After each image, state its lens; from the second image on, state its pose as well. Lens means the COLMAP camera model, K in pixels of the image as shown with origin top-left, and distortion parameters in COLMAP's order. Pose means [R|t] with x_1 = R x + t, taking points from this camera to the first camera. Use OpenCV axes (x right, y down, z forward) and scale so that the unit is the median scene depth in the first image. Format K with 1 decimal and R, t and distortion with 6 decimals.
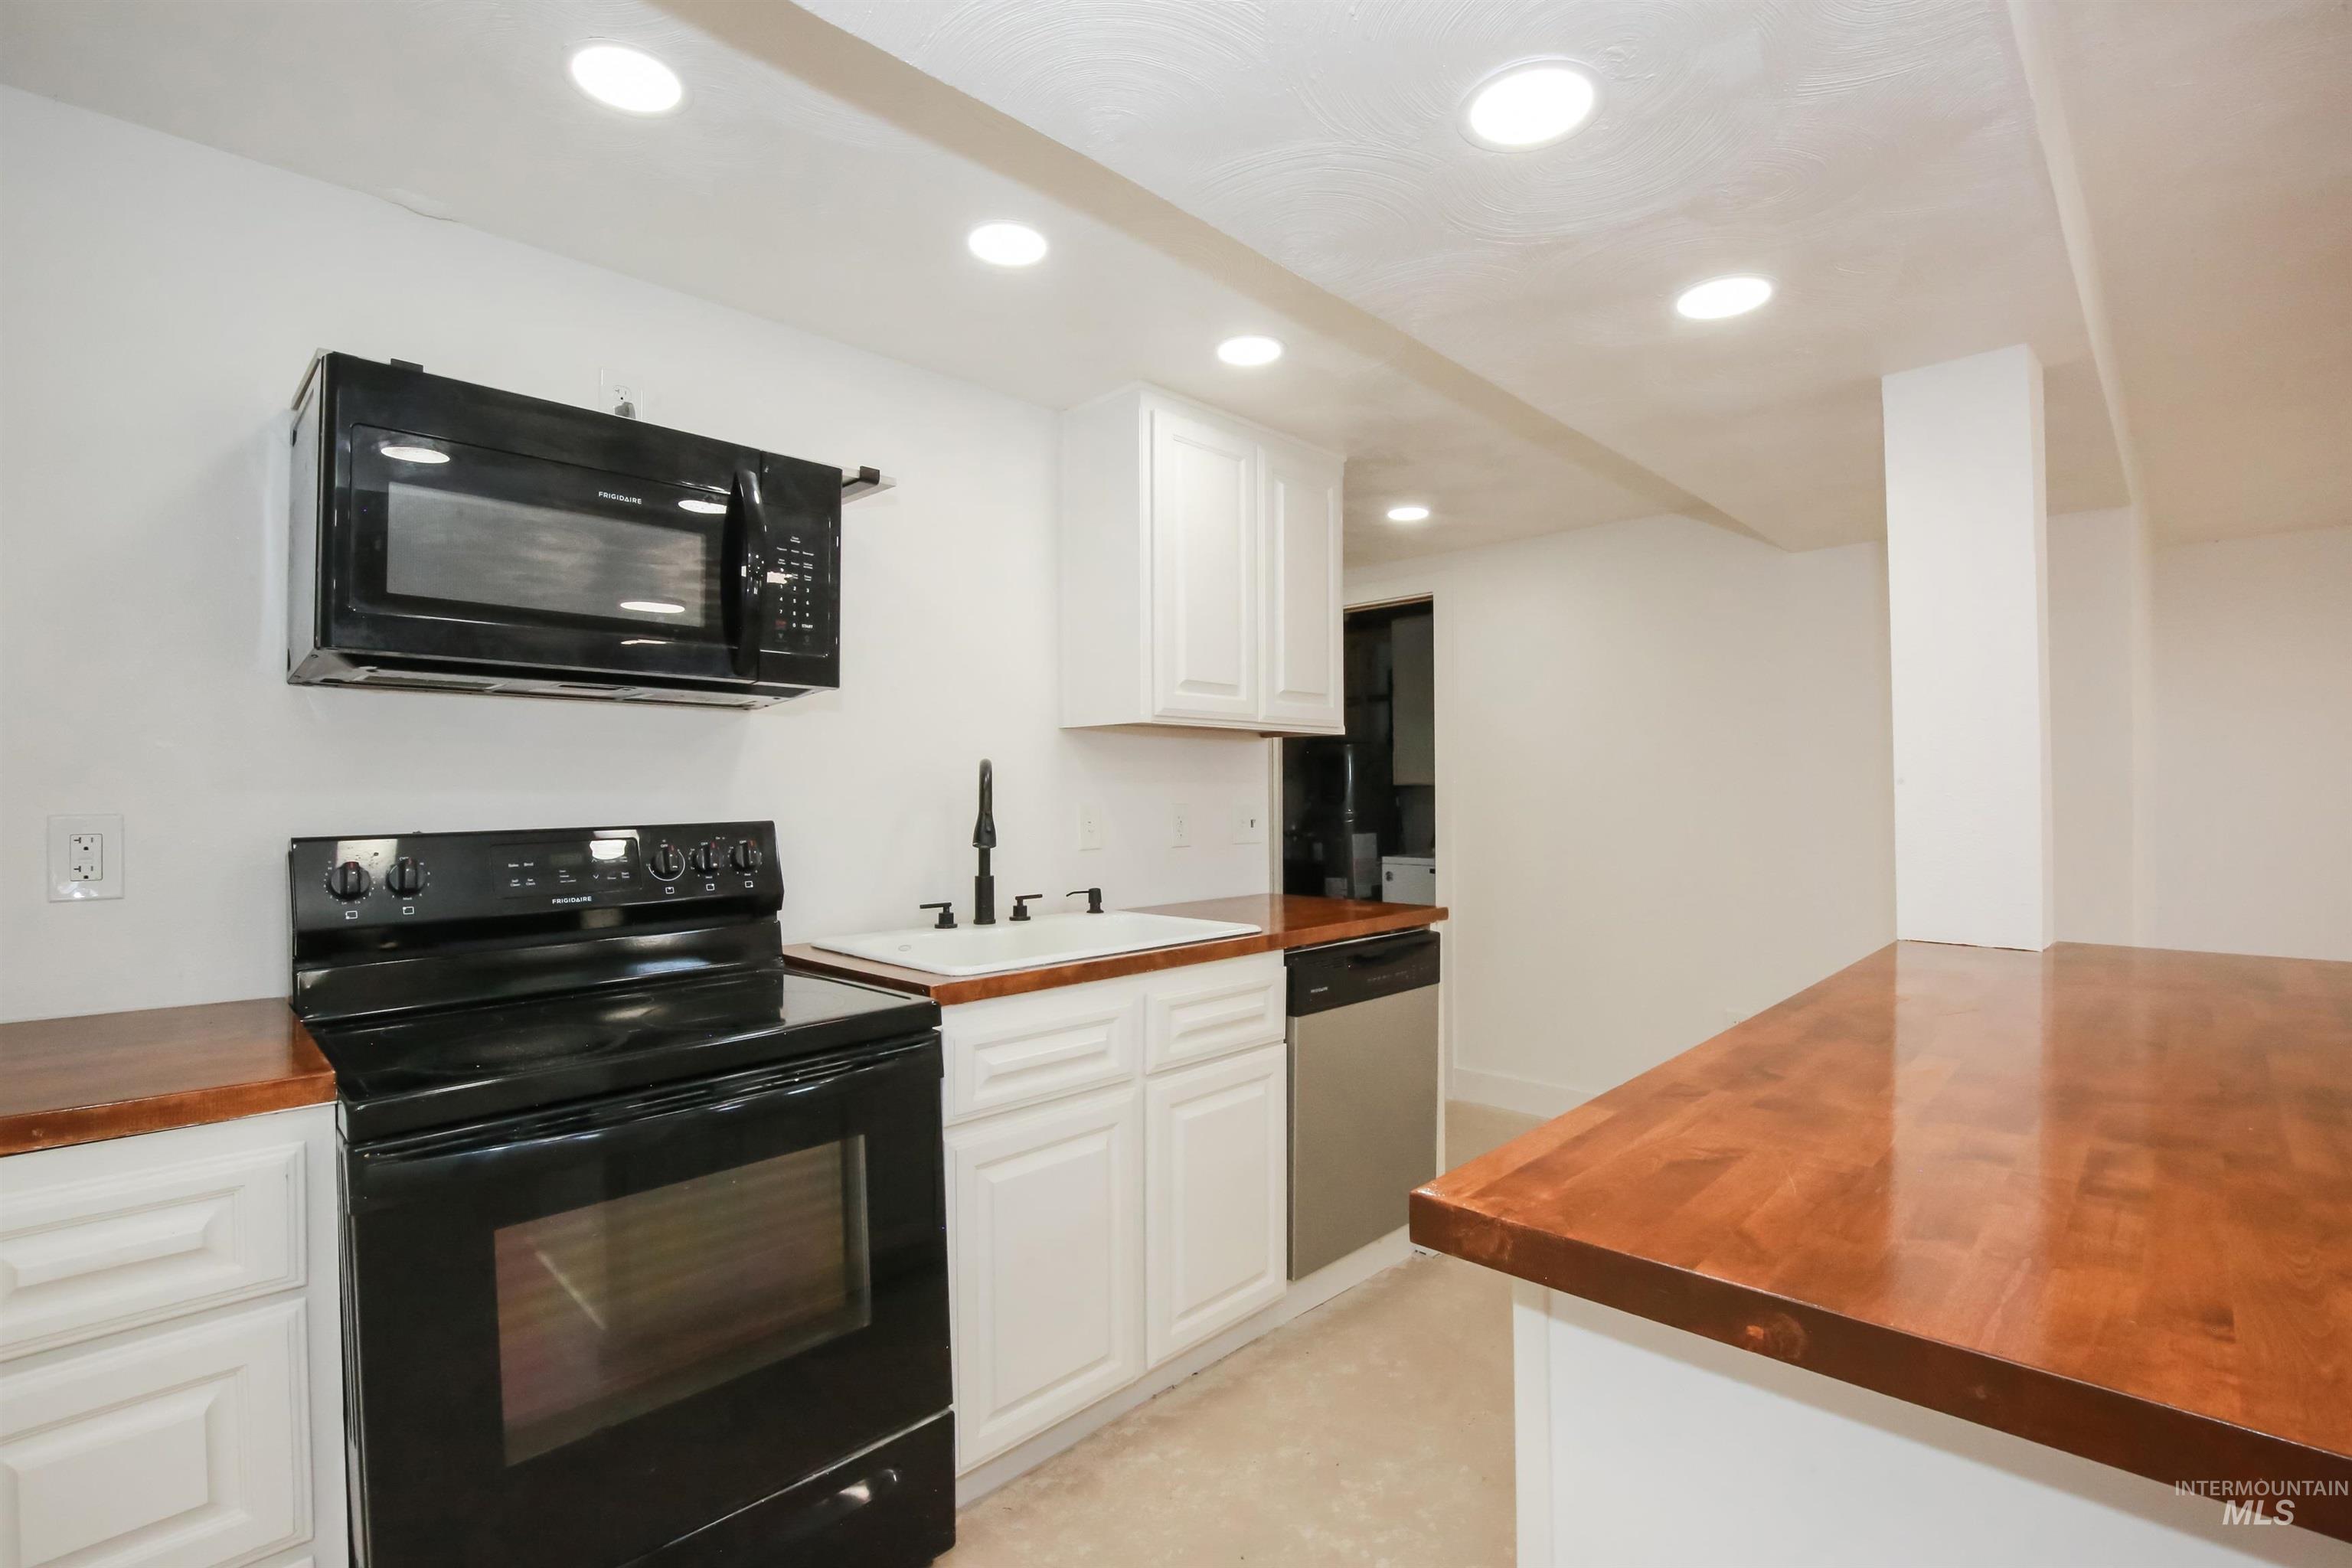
lens RADIAL K [[1096.3, 0, 1176.0], [0, 1096.3, 784.0], [0, 0, 1]] dist [-0.009179, 0.000273]
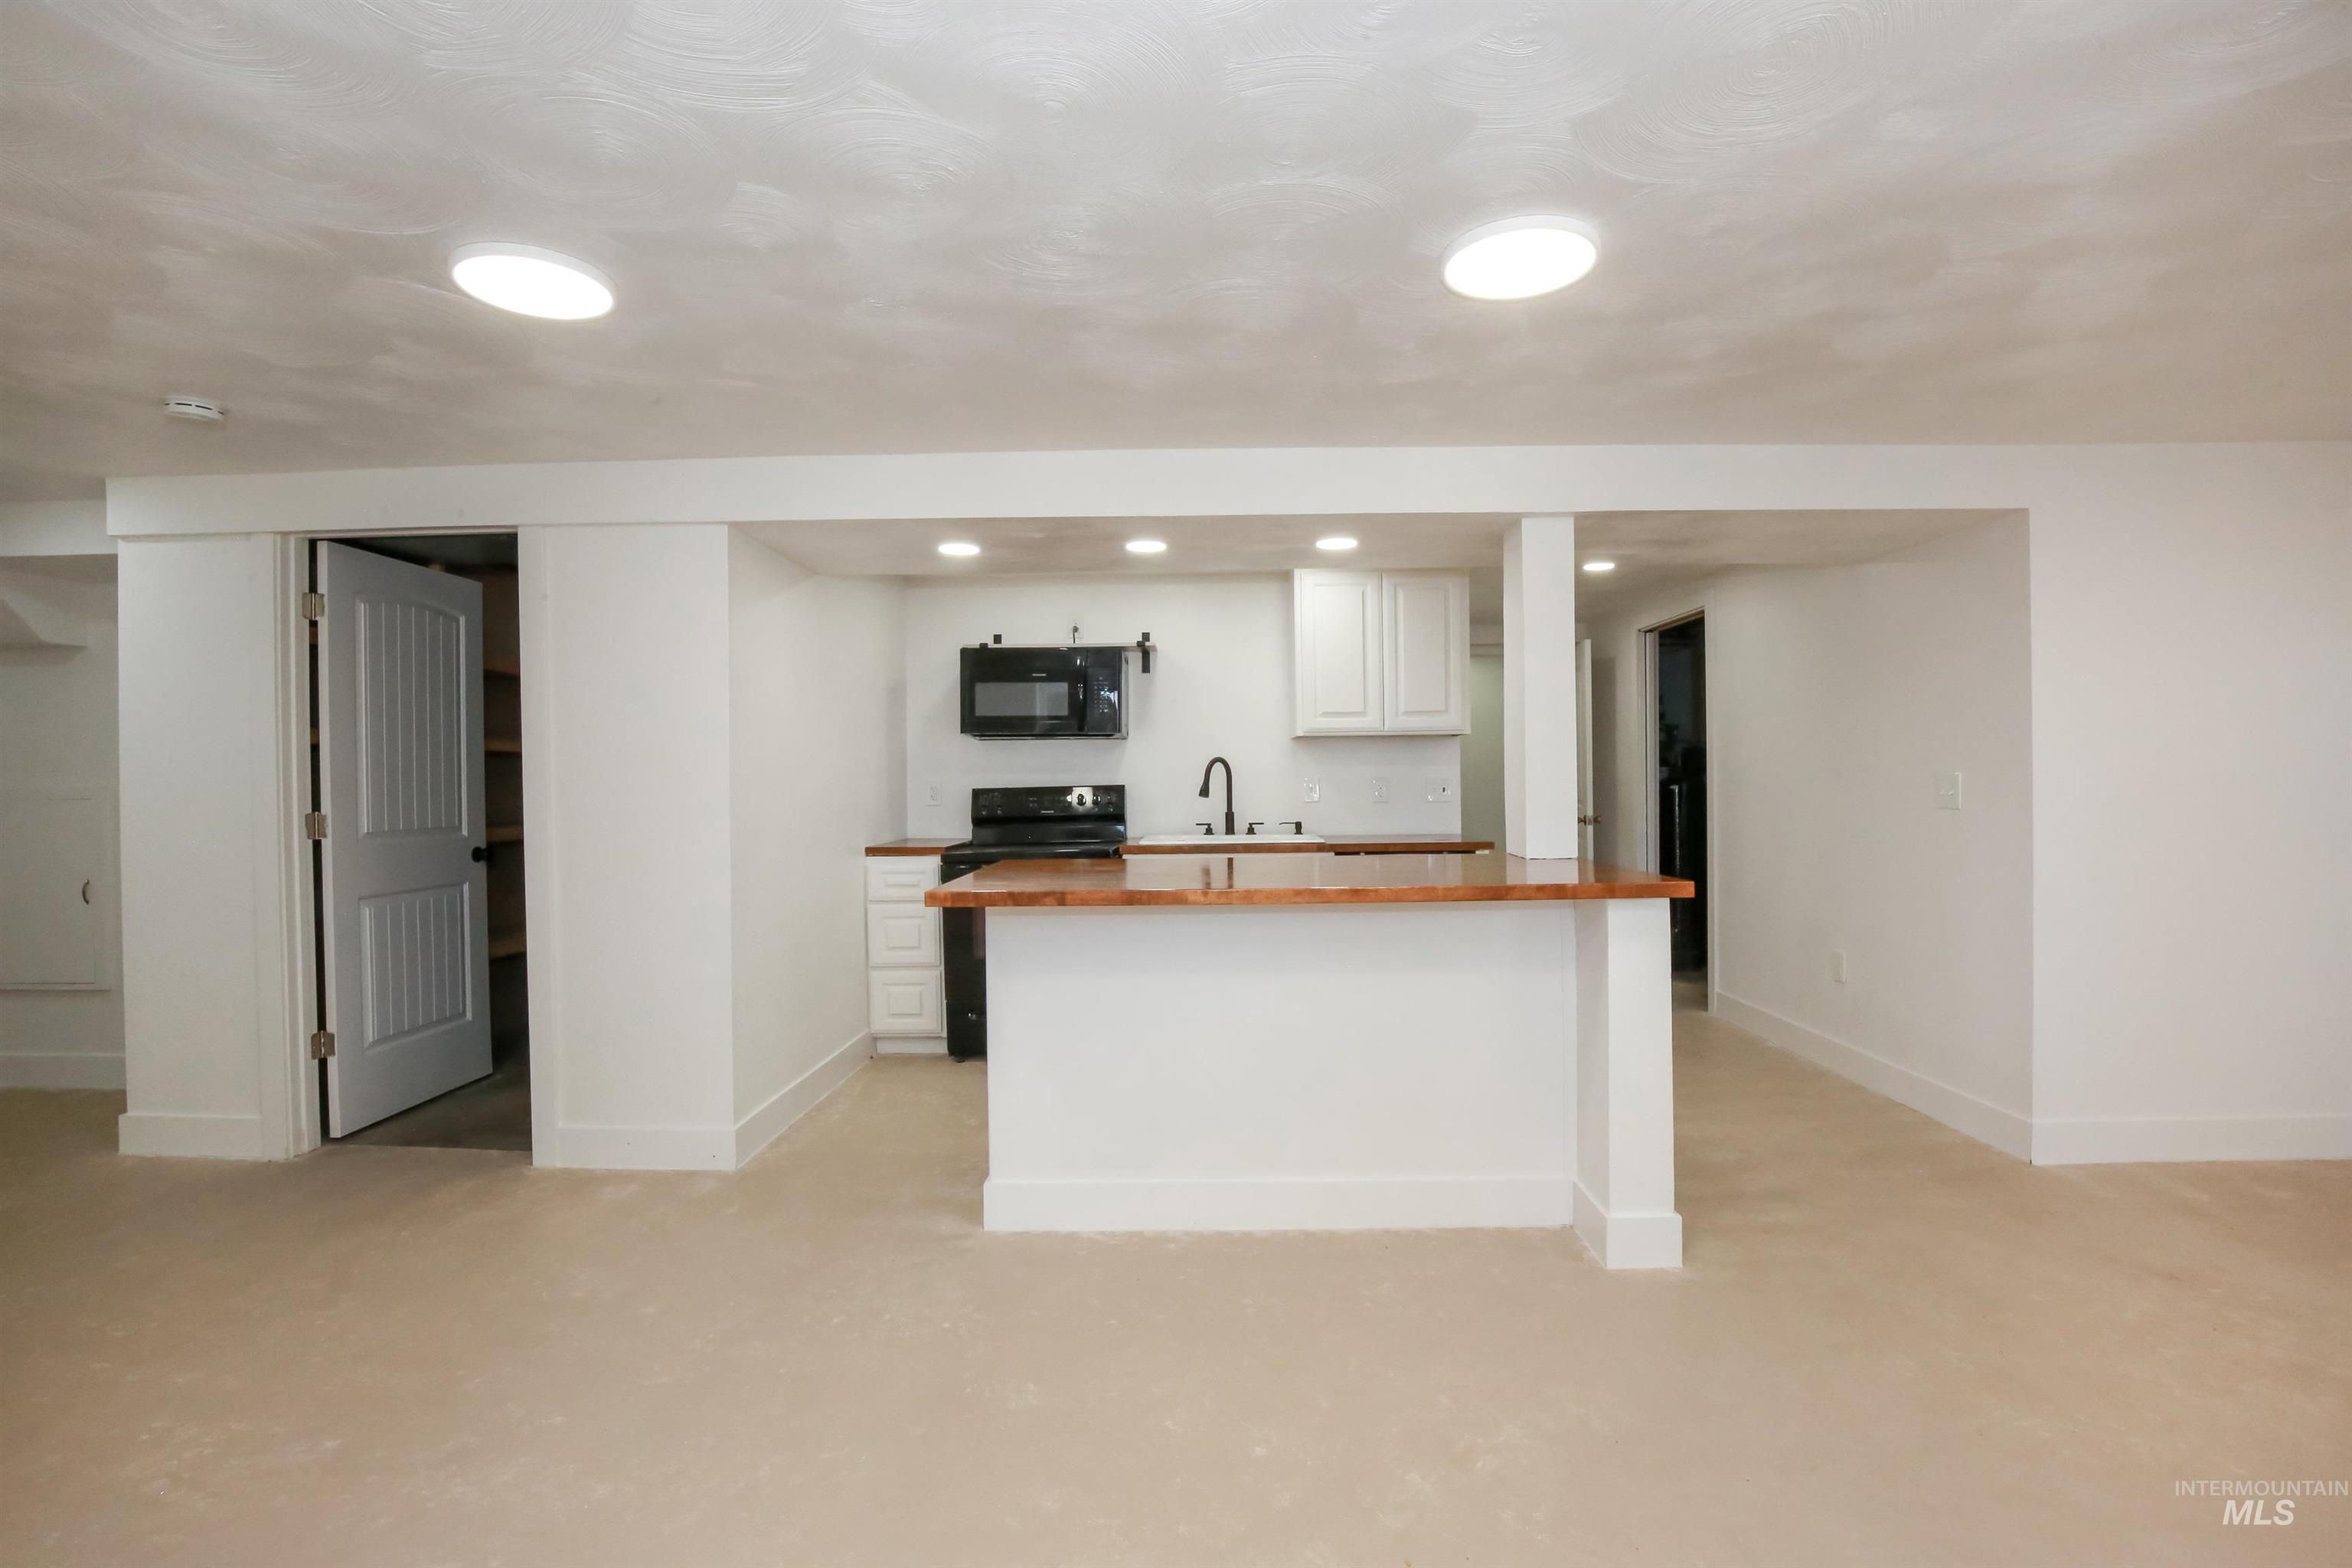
lens RADIAL K [[1096.3, 0, 1176.0], [0, 1096.3, 784.0], [0, 0, 1]] dist [-0.009179, 0.000273]
pose [[0.666094, -0.005005, -0.745851, 1.359629], [0.016652, 0.999828, 0.008163, 0.010611], [0.745682, -0.017857, 0.666063, -0.499211]]
